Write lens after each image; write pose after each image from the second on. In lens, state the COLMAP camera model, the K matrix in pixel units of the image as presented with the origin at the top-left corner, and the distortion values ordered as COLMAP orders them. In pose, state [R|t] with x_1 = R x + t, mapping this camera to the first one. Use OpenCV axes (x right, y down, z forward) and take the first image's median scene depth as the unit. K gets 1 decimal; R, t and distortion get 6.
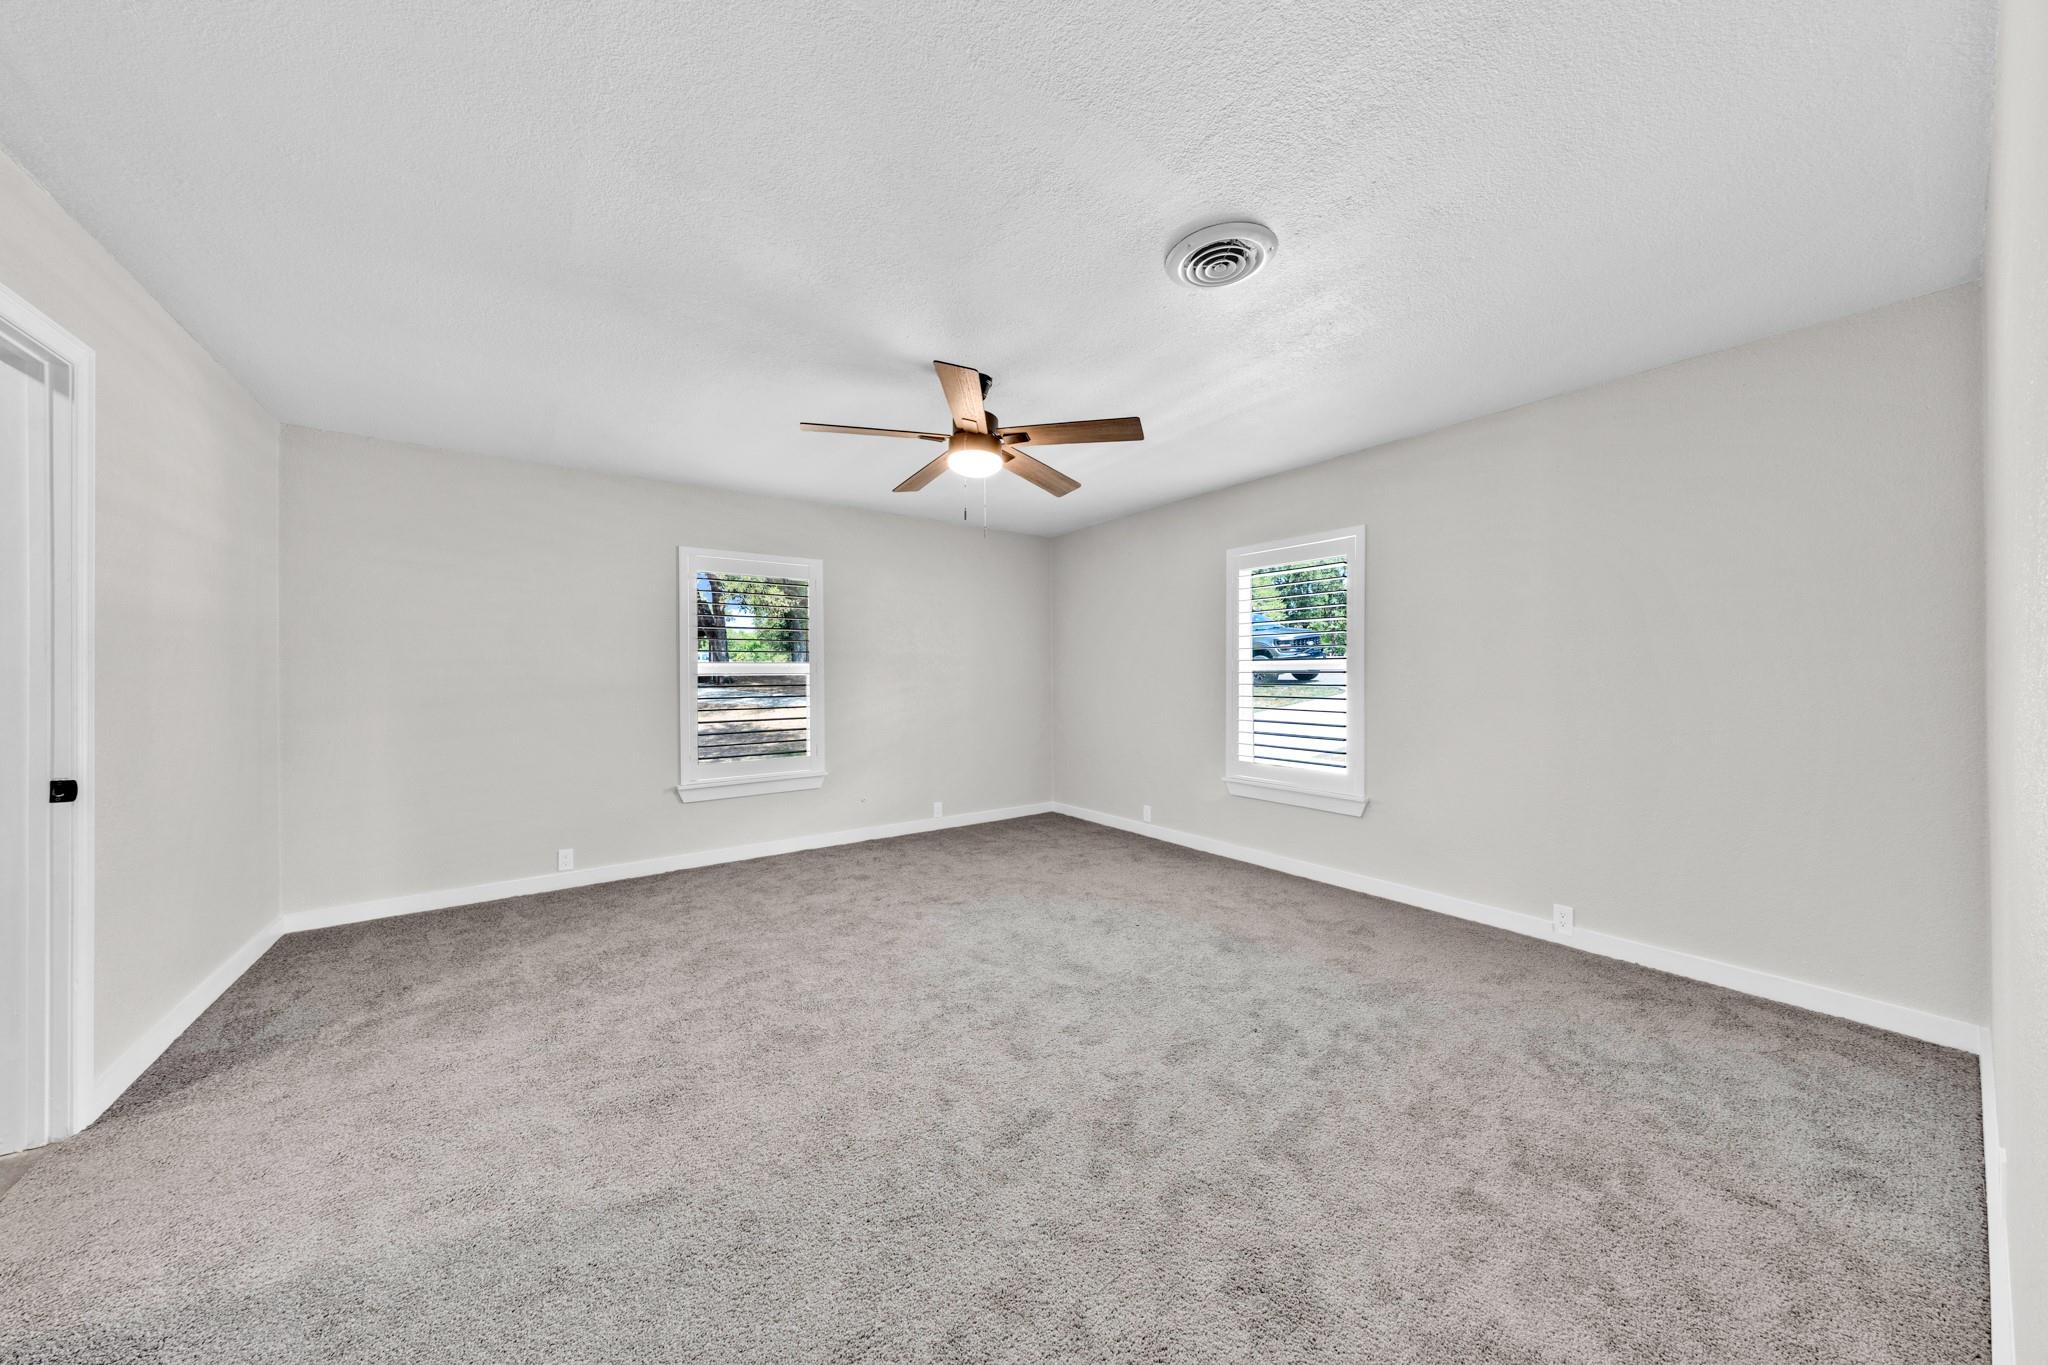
lens RADIAL K [[687.5, 0, 1021.3], [0, 687.5, 675.8], [0, 0, 1]] dist [0.000653, 0.000049]
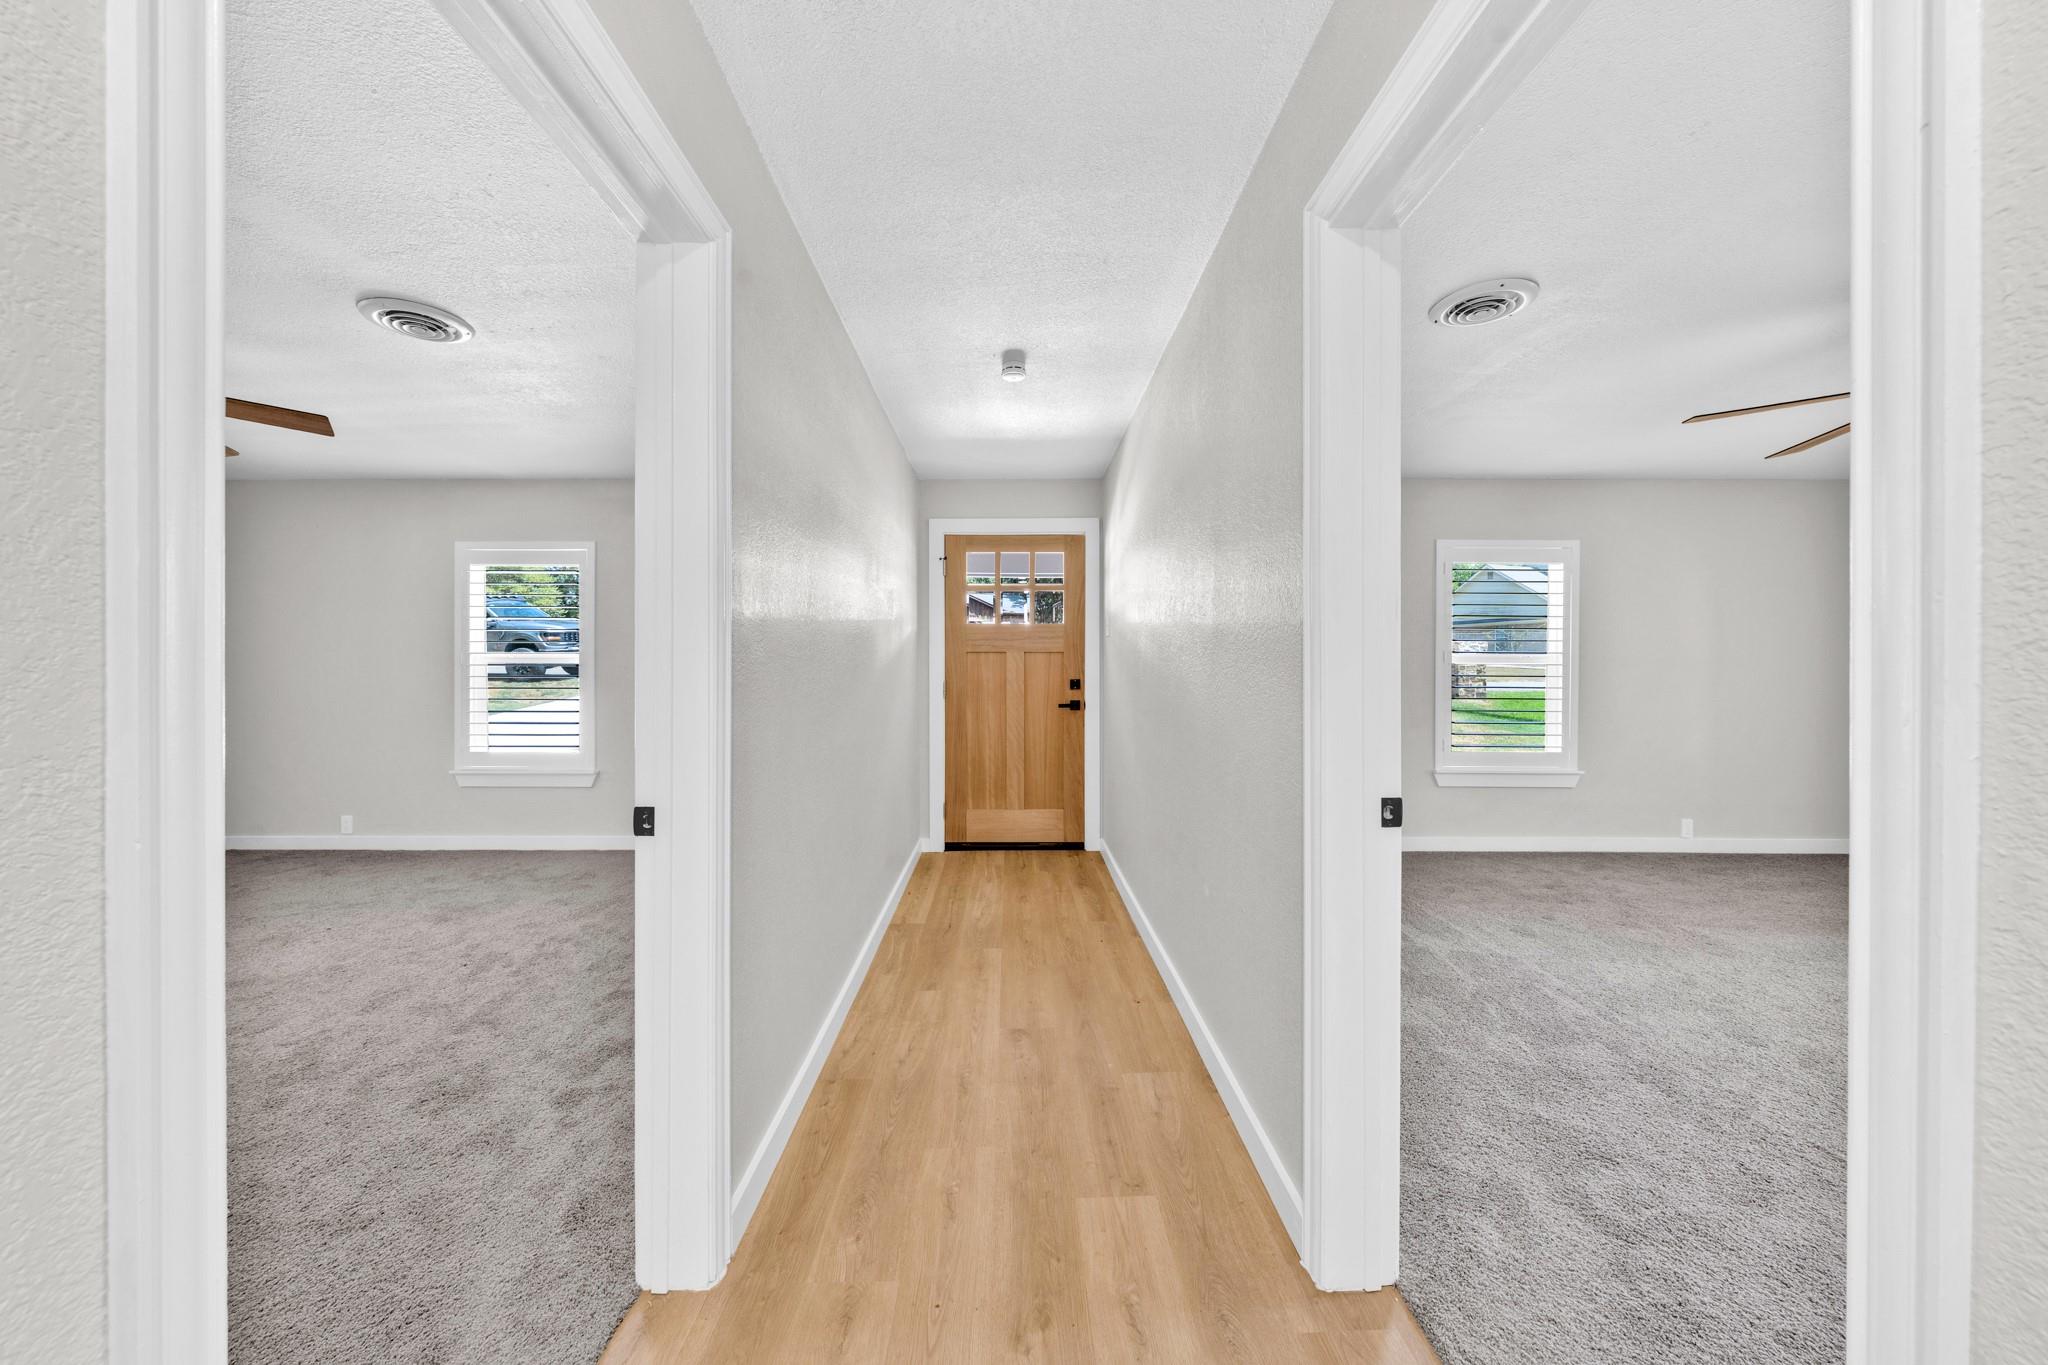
lens RADIAL K [[687.5, 0, 1017.1], [0, 687.5, 672.0], [0, 0, 1]] dist [0.000653, 0.000049]
pose [[0.584870, -0.001928, 0.811125, -0.052291], [-0.000018, 0.999997, 0.002391, 0.004762], [-0.811127, -0.001413, 0.584869, -0.375790]]
